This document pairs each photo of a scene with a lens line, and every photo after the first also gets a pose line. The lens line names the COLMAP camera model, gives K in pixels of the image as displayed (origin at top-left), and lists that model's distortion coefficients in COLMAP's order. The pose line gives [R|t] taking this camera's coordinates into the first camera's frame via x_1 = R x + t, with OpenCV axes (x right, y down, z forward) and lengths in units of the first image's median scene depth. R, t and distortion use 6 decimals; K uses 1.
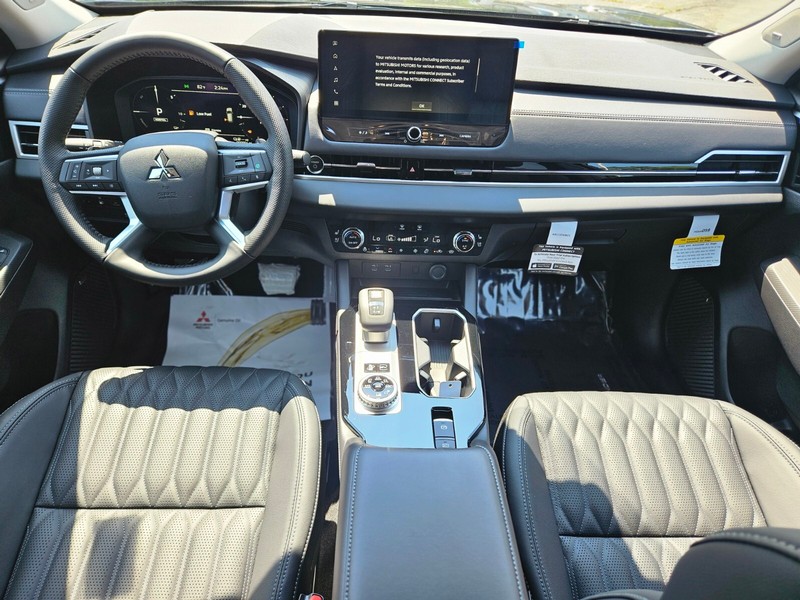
lens RADIAL K [[541.9, 0, 400.0], [0, 541.9, 300.0], [0, 0, 1]] dist [0.087114, -0.081177]
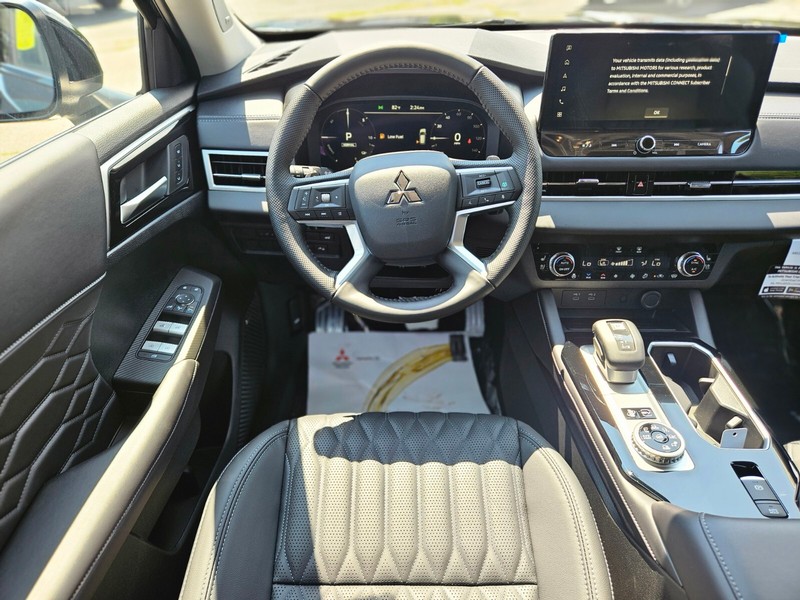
lens RADIAL K [[541.9, 0, 400.0], [0, 541.9, 300.0], [0, 0, 1]] dist [0.087114, -0.081177]
pose [[0.998760, -0.025936, -0.042489, -0.338947], [0.023349, 0.997908, -0.060294, -0.007806], [0.043964, 0.059227, 0.997276, 0.106123]]
